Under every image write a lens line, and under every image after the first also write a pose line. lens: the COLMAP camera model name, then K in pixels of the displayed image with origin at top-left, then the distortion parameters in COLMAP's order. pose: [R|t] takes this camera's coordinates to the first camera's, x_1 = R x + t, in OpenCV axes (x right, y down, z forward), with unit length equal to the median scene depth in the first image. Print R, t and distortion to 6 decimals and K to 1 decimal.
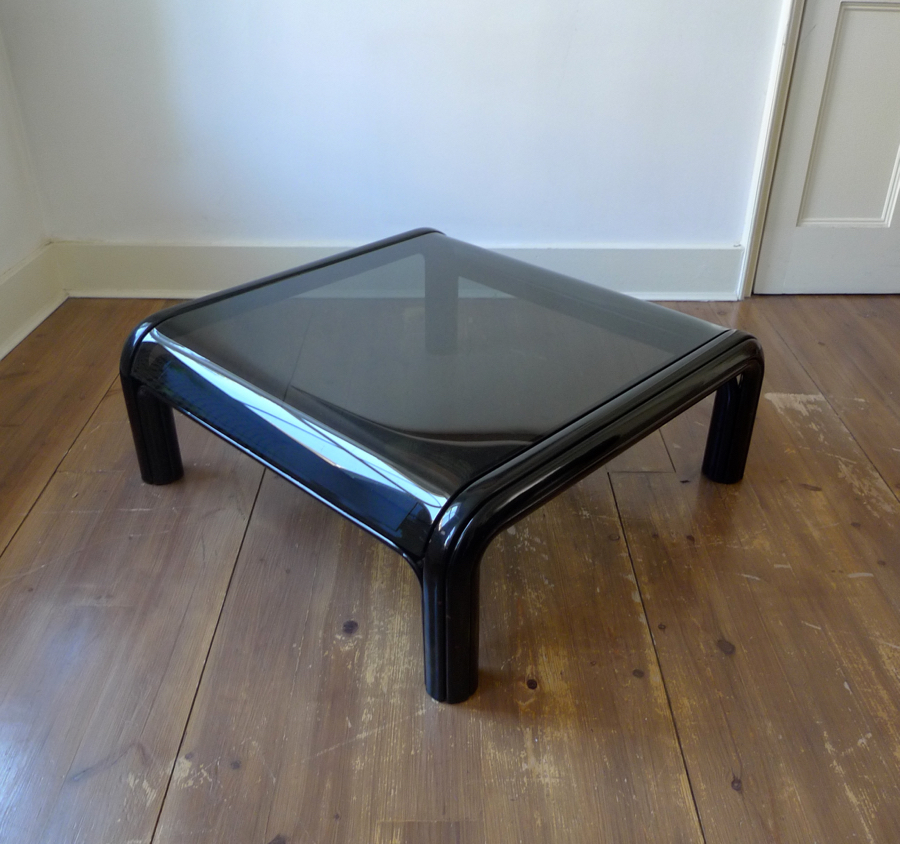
lens RADIAL K [[926.2, 0, 460.9], [0, 926.2, 424.6], [0, 0, 1]] dist [-0.010727, -0.000362]
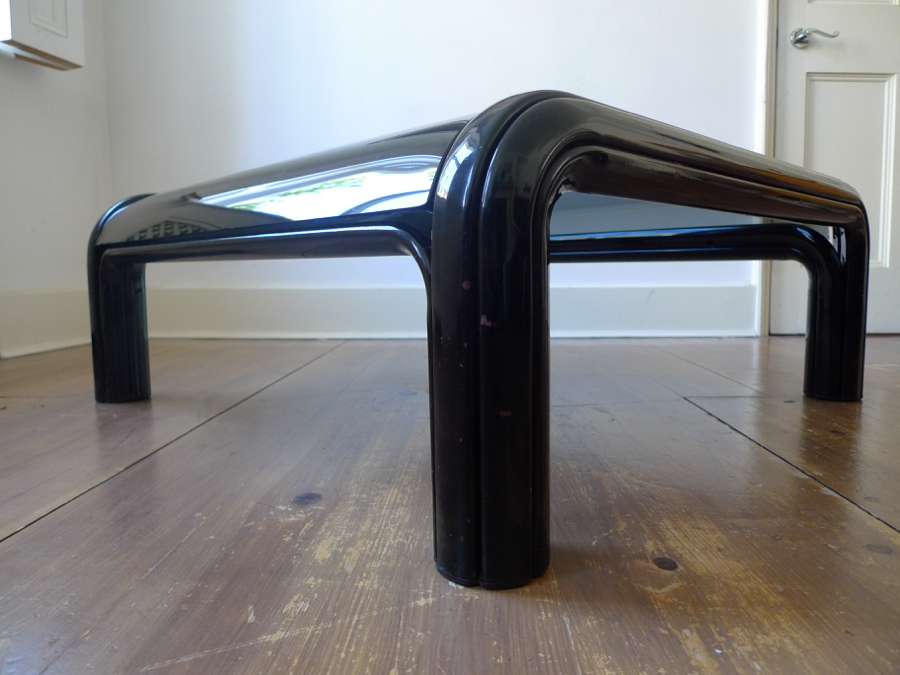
lens RADIAL K [[634.4, 0, 450.0], [0, 634.4, 337.5], [0, 0, 1]] dist [-0.035930, -0.004721]
pose [[0.998811, -0.011172, -0.047451, -0.014032], [-0.010155, 0.904344, -0.426684, 0.295377], [0.047679, 0.426659, 0.903155, 0.621675]]
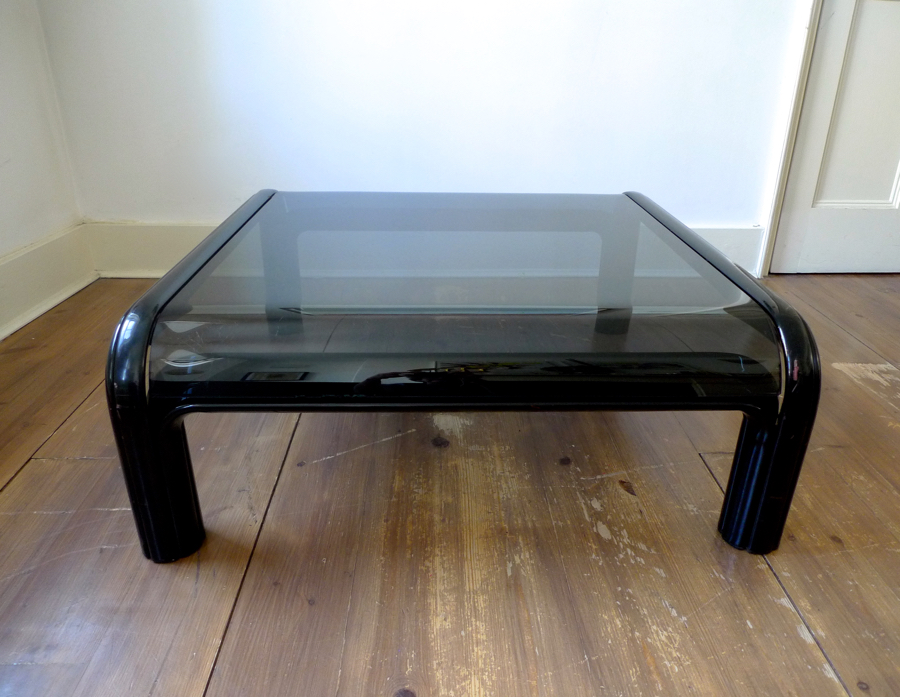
lens RADIAL K [[657.6, 0, 458.1], [0, 657.6, 332.1], [0, 0, 1]] dist [-0.030381, -0.000556]
pose [[0.999685, -0.005910, 0.024396, -0.091990], [0.008744, 0.993008, -0.117719, 0.013110], [-0.023530, 0.117895, 0.992747, 0.512967]]
